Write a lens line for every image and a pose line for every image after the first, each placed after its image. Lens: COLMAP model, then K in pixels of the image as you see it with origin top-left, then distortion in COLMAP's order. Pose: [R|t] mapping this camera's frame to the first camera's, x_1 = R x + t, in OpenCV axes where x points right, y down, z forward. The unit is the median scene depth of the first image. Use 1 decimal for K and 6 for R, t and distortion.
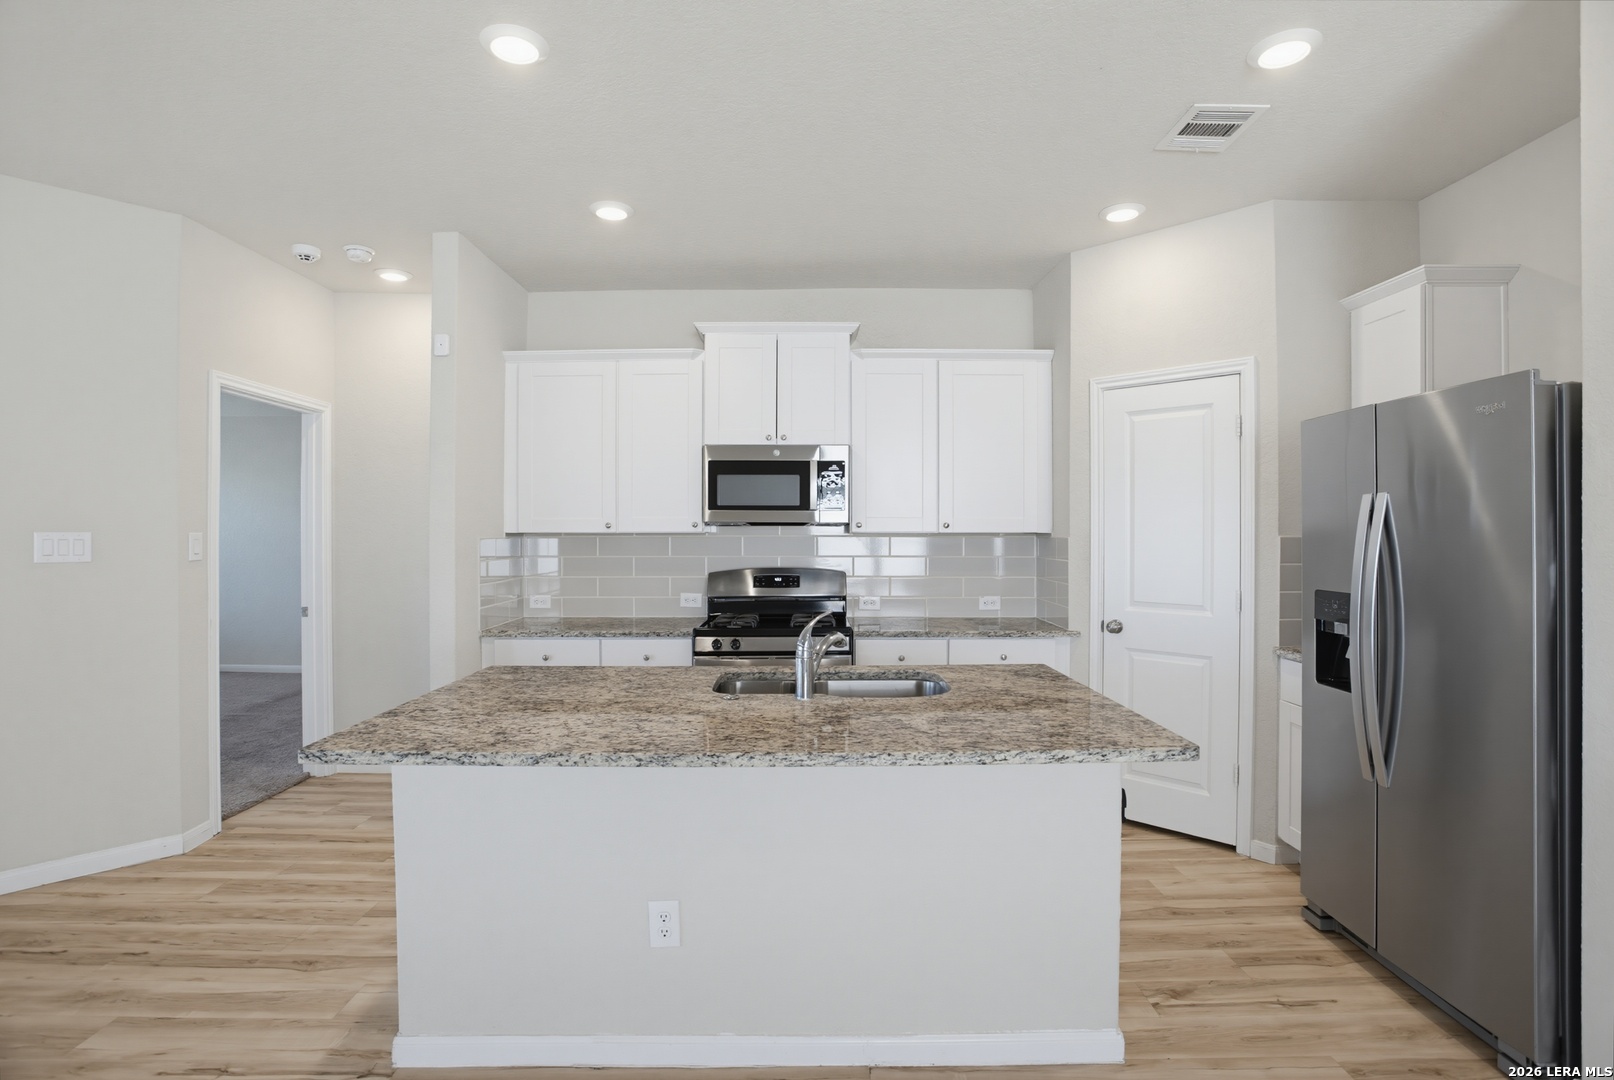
lens RADIAL K [[786.1, 0, 808.9], [0, 786.1, 538.9], [0, 0, 1]] dist [-0.061009, 0.017107]
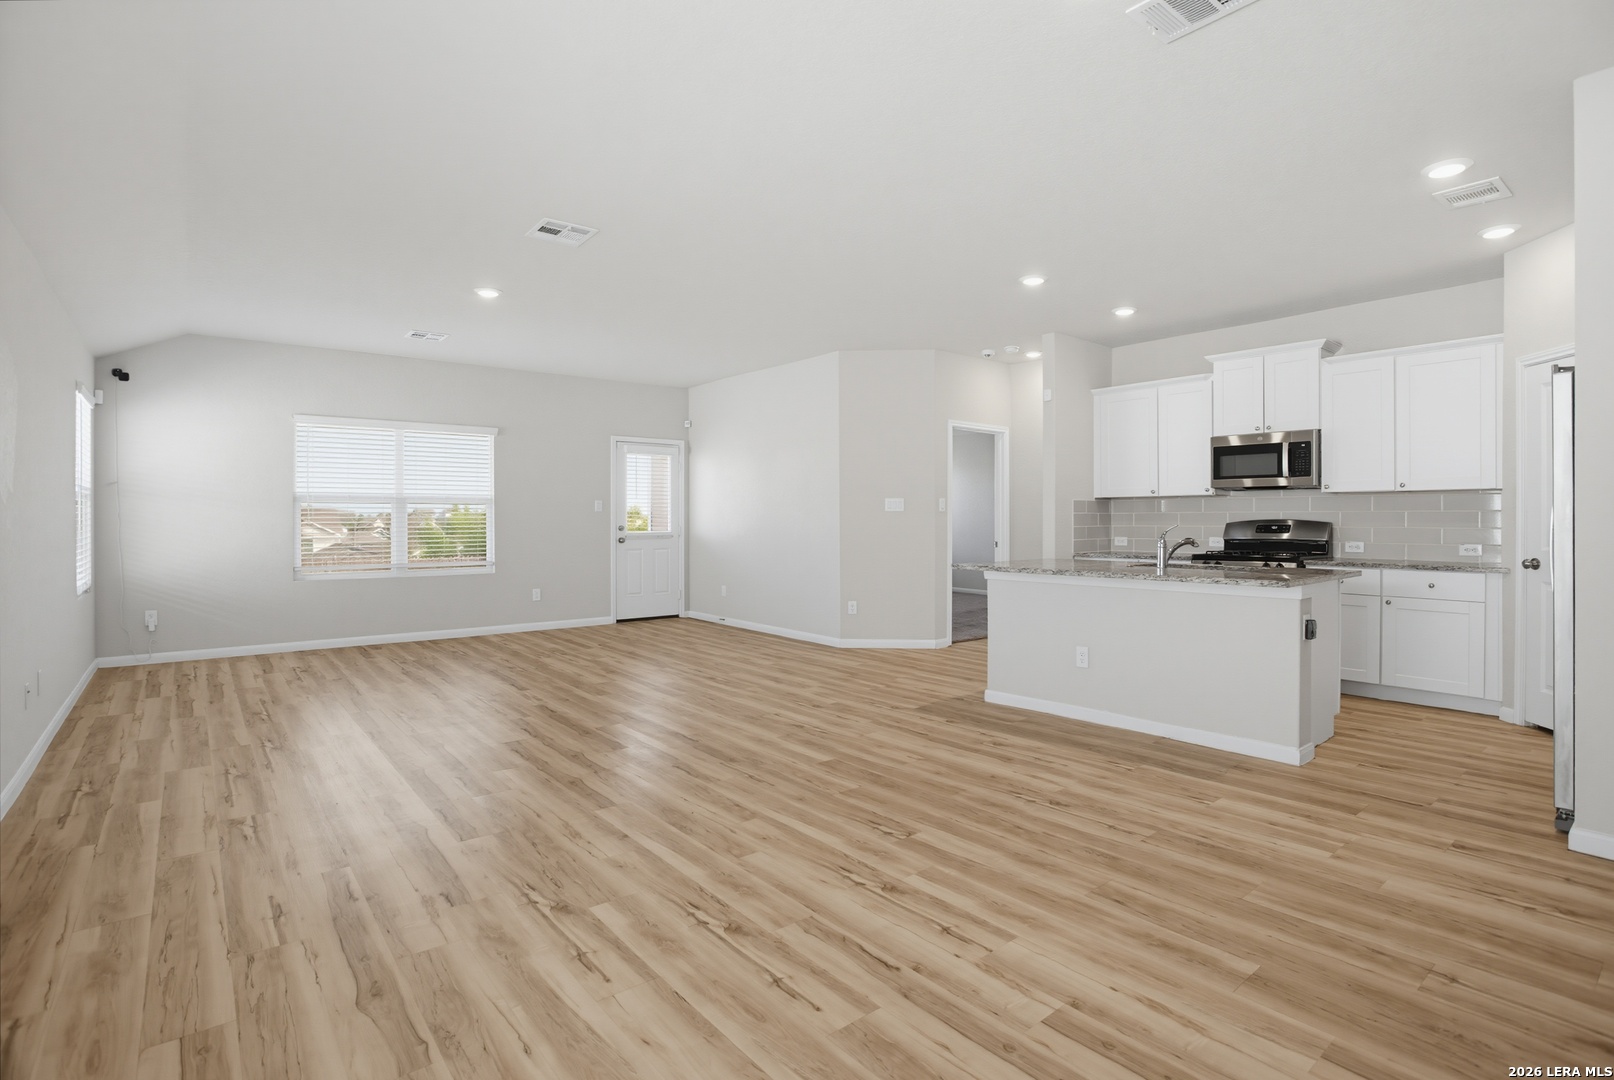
lens RADIAL K [[786.1, 0, 808.9], [0, 786.1, 533.2], [0, 0, 1]] dist [-0.061009, 0.017107]
pose [[0.623541, 0.013721, -0.781670, 0.585766], [-0.005394, 0.999898, 0.013248, 0.054034], [0.781772, -0.004044, 0.623551, -0.568380]]
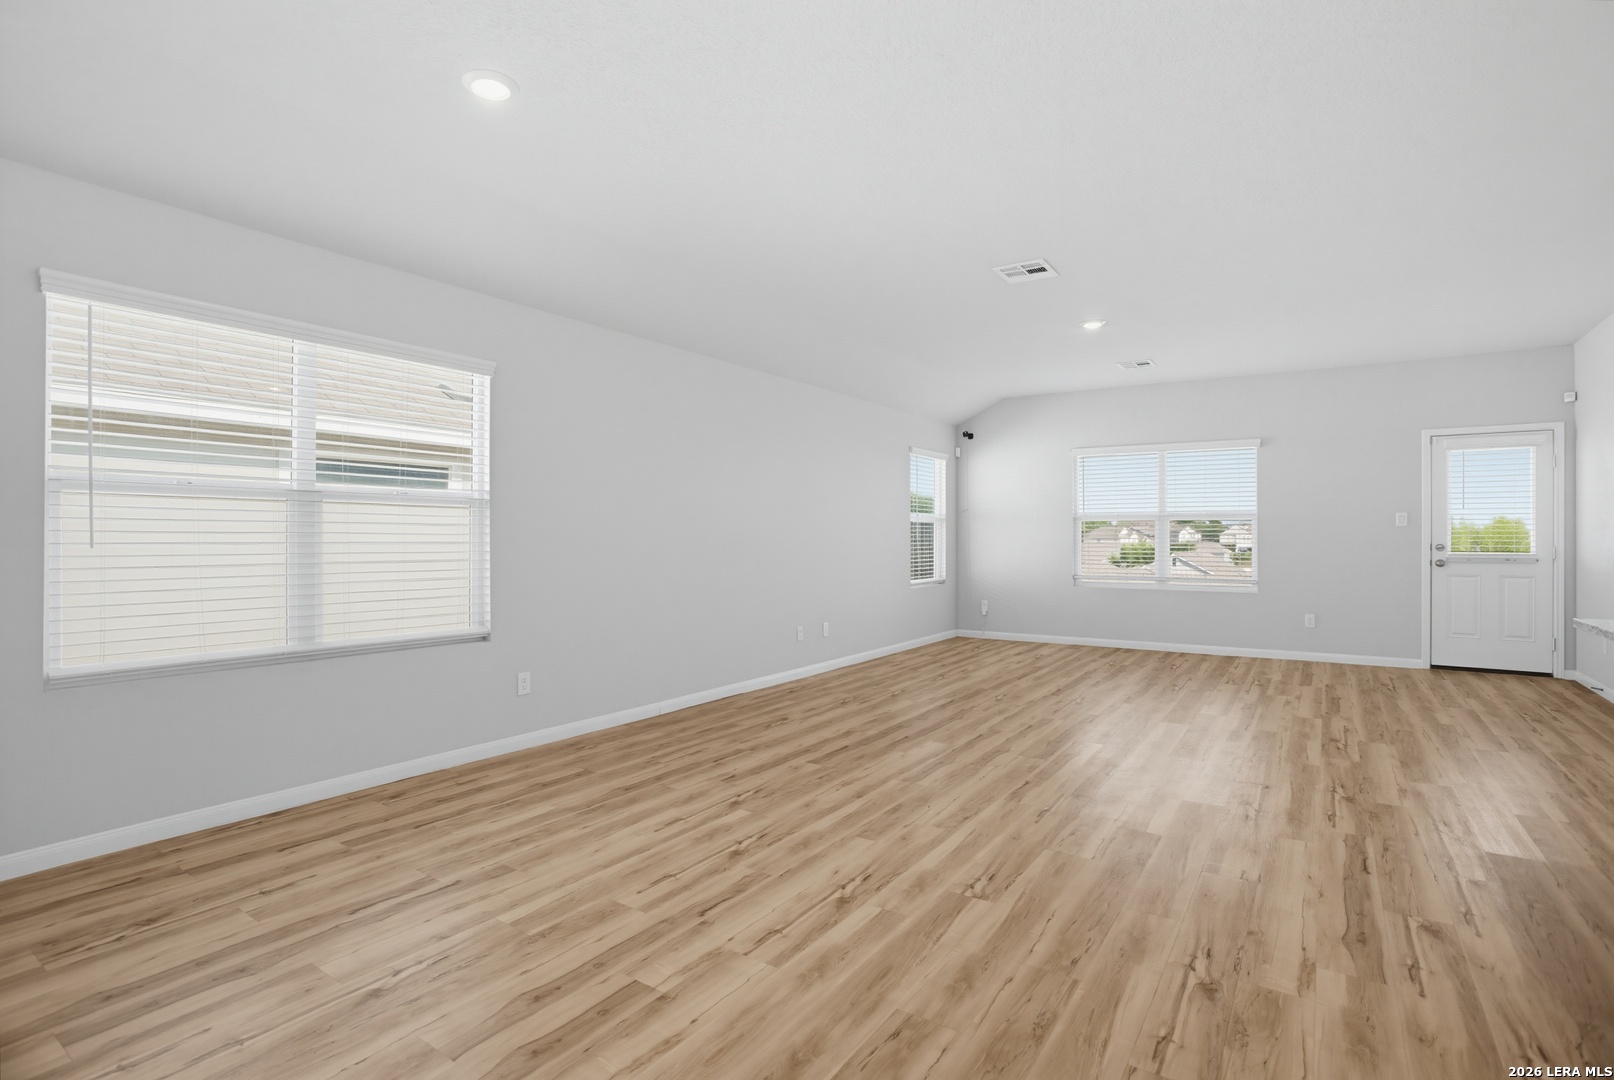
lens RADIAL K [[786.1, 0, 797.4], [0, 786.1, 533.8], [0, 0, 1]] dist [-0.061009, 0.017107]
pose [[-0.571903, -0.001966, -0.820319, 0.688260], [-0.007046, 0.999972, 0.002516, 0.047479], [0.820291, 0.007219, -0.571900, 0.248079]]
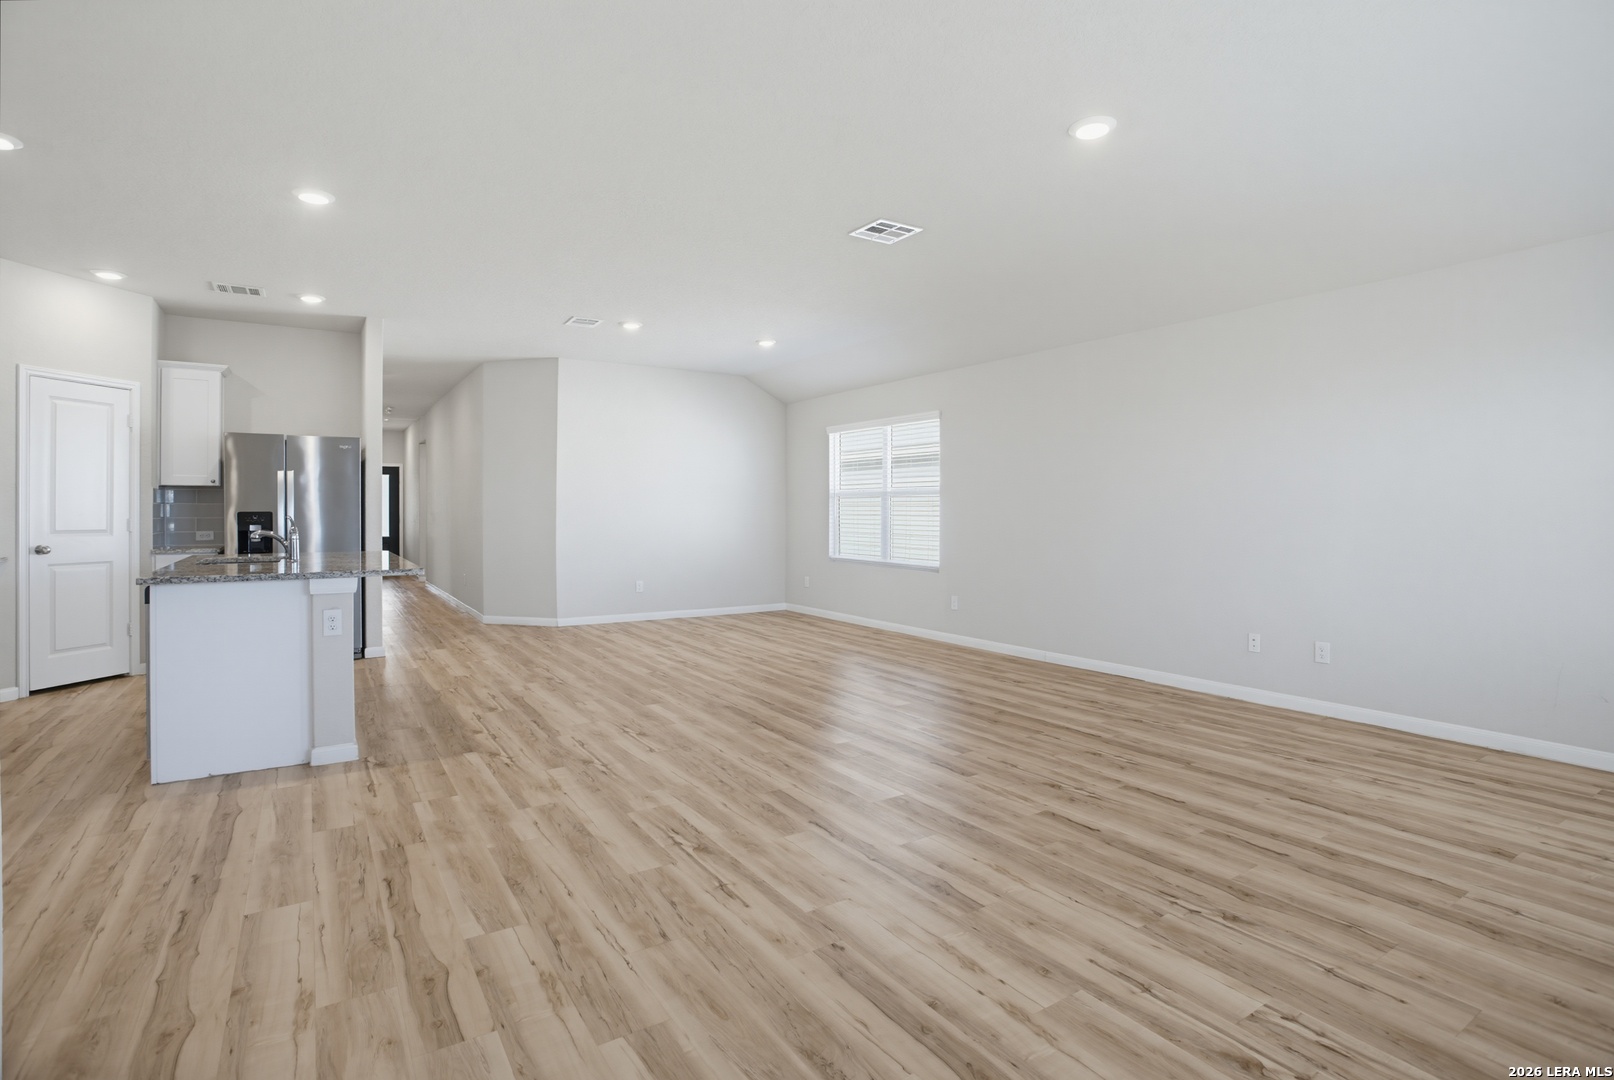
lens RADIAL K [[786.1, 0, 813.3], [0, 786.1, 513.1], [0, 0, 1]] dist [-0.061009, 0.017107]
pose [[-0.543758, 0.001188, 0.839241, -1.424502], [0.006335, 0.999976, 0.002688, 0.050924], [-0.839218, 0.006778, -0.543753, 0.562038]]
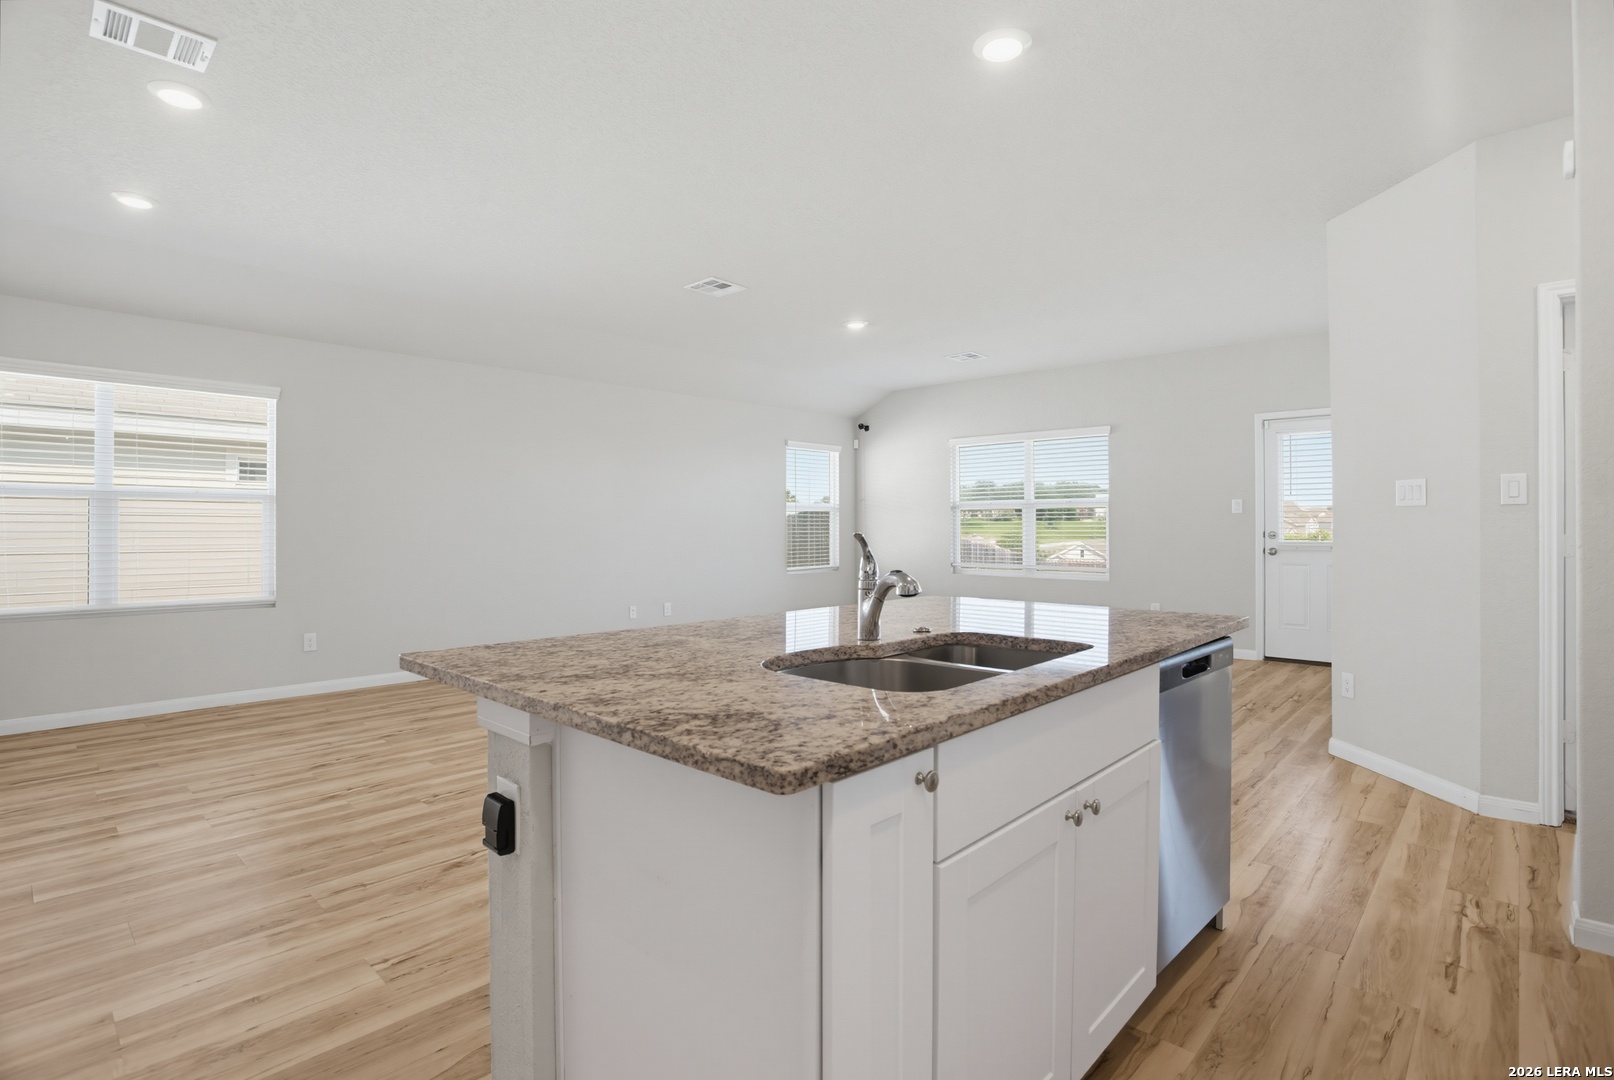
lens RADIAL K [[786.1, 0, 804.2], [0, 786.1, 528.0], [0, 0, 1]] dist [-0.061009, 0.017107]
pose [[-0.692438, 0.003680, -0.721468, 0.374200], [-0.003669, 0.999956, 0.008623, 0.046329], [0.721468, 0.008618, -0.692394, 0.907563]]
